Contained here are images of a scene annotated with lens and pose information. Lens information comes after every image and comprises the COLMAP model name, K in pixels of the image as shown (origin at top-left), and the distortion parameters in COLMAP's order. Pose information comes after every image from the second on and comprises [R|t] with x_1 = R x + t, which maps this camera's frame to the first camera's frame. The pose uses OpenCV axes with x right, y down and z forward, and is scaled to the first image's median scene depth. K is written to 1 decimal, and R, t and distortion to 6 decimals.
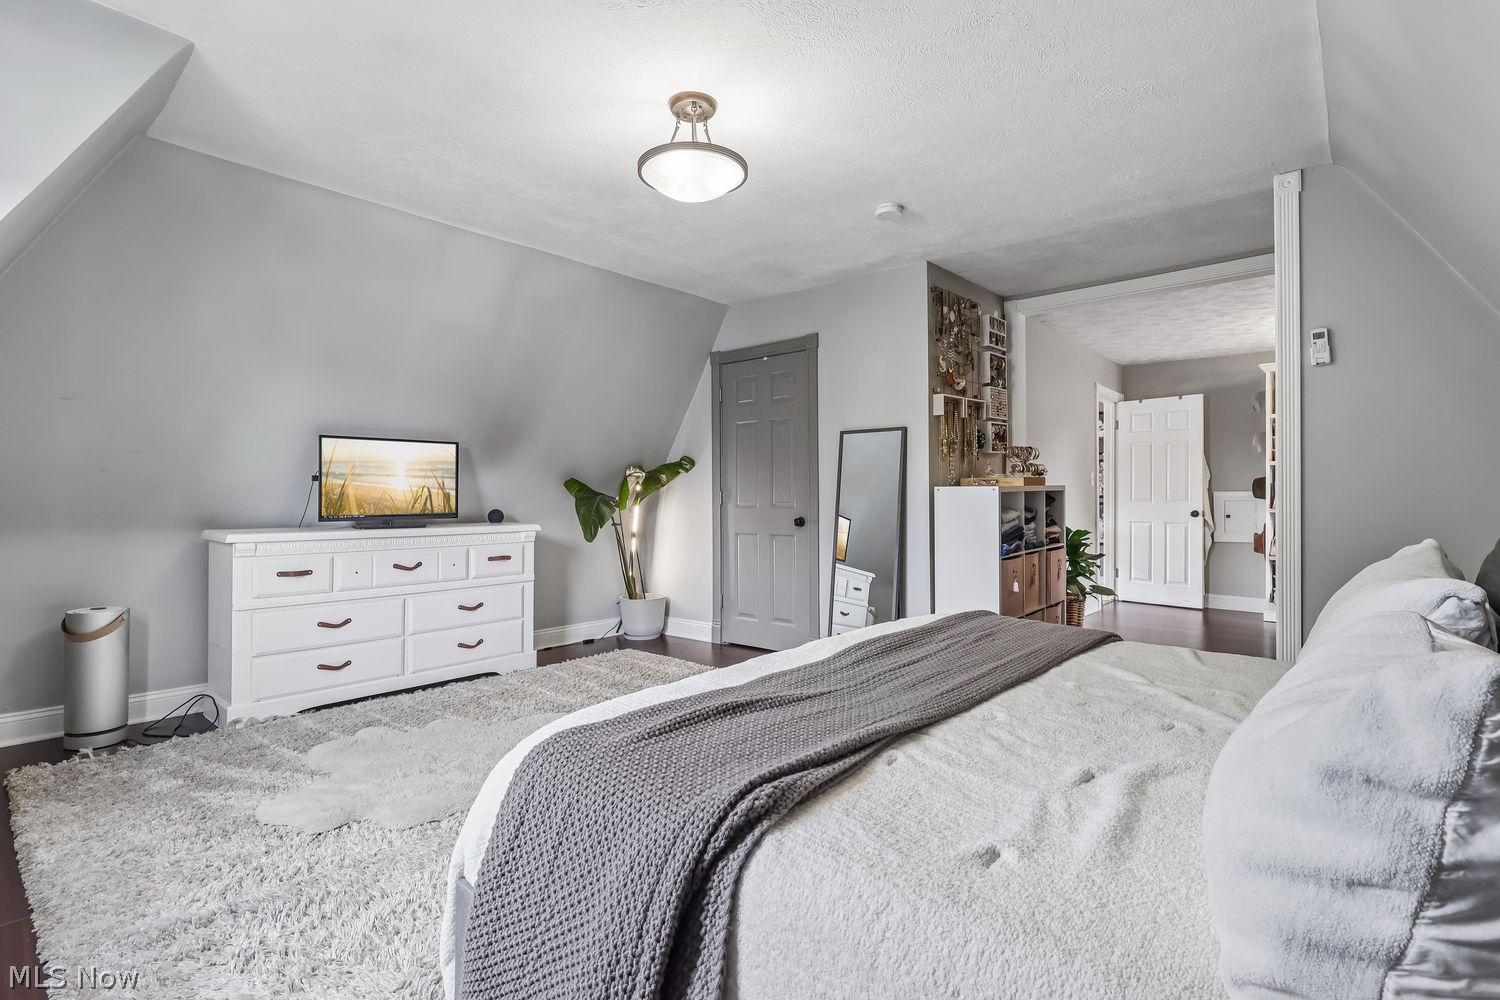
lens RADIAL K [[686.8, 0, 752.1], [0, 686.8, 492.5], [0, 0, 1]] dist [-0.000763, -0.000111]
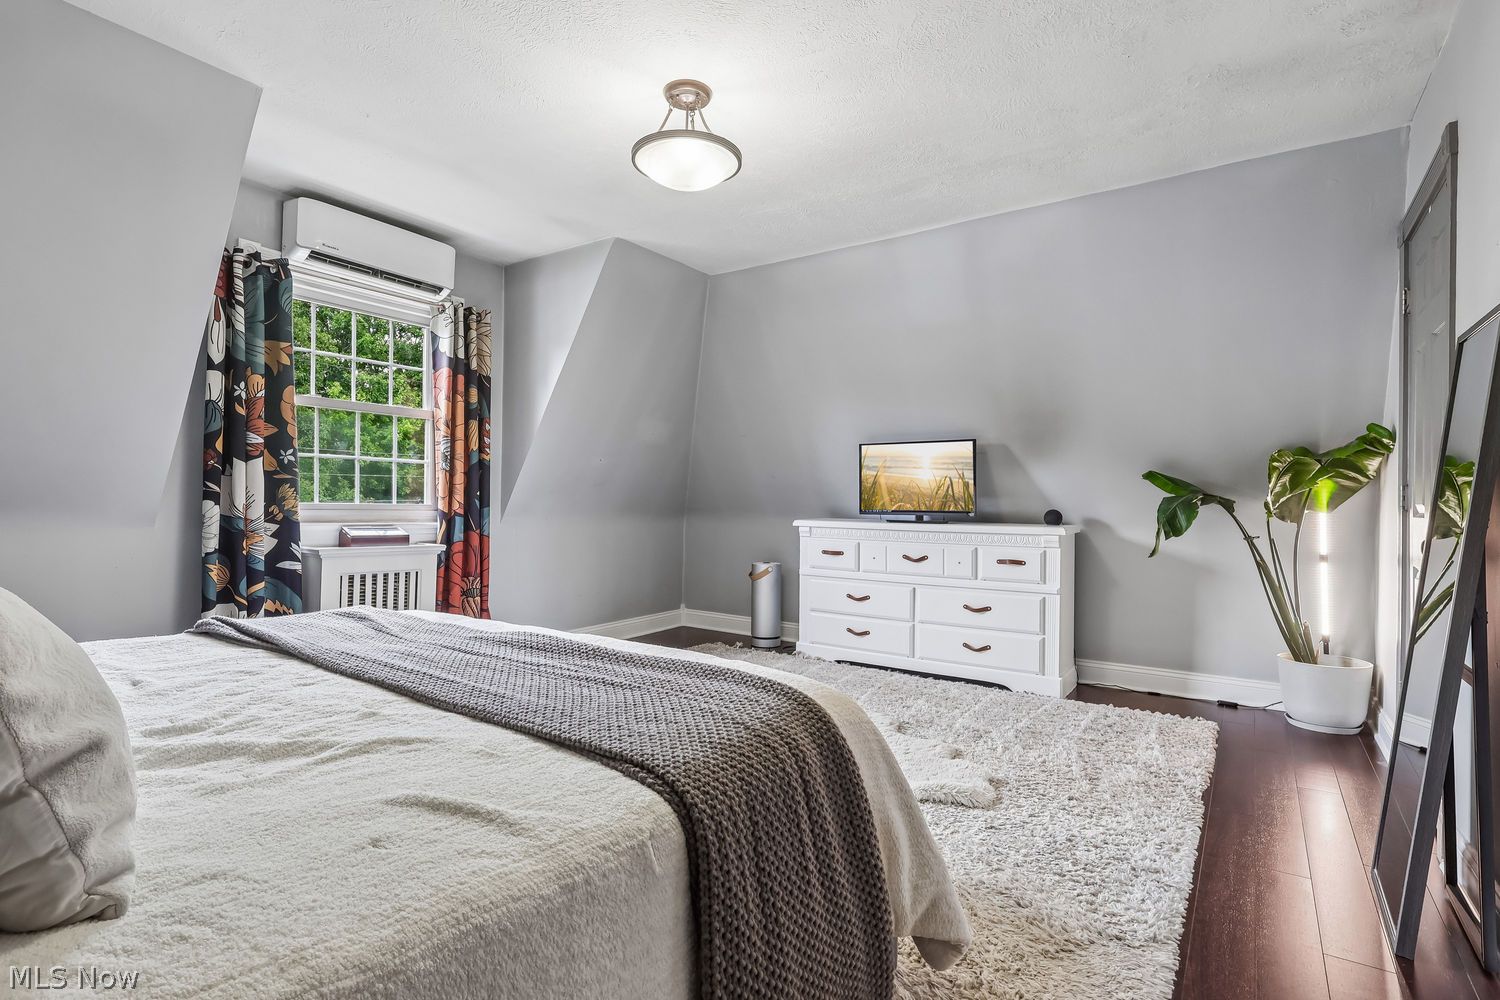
lens RADIAL K [[737.0, 0, 757.9], [0, 737.0, 500.2], [0, 0, 1]] dist [-0.002845, -0.000343]
pose [[0.117894, -0.000464, -0.993026, 0.592269], [-0.003932, 0.999992, -0.000934, 0.016939], [0.993018, 0.004015, 0.117891, 0.584573]]
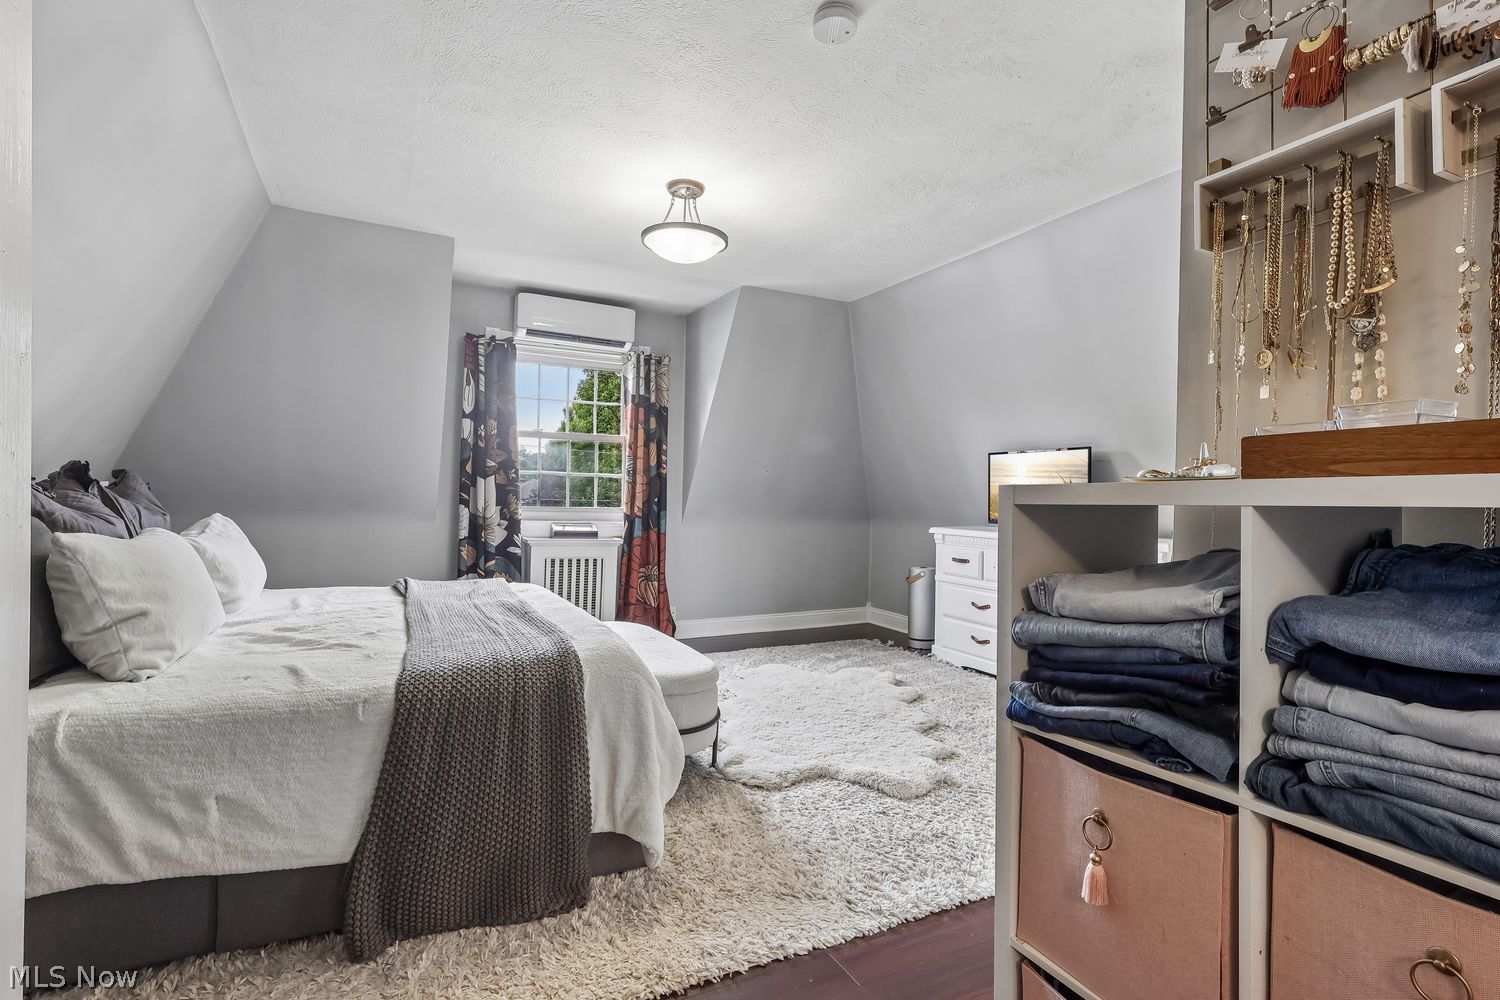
lens RADIAL K [[737.0, 0, 757.9], [0, 737.0, 500.2], [0, 0, 1]] dist [-0.002845, -0.000343]
pose [[-0.370799, -0.003382, -0.928707, 0.670804], [-0.012624, 0.999919, 0.001398, 0.004017], [0.928627, 0.012242, -0.370812, 0.978753]]
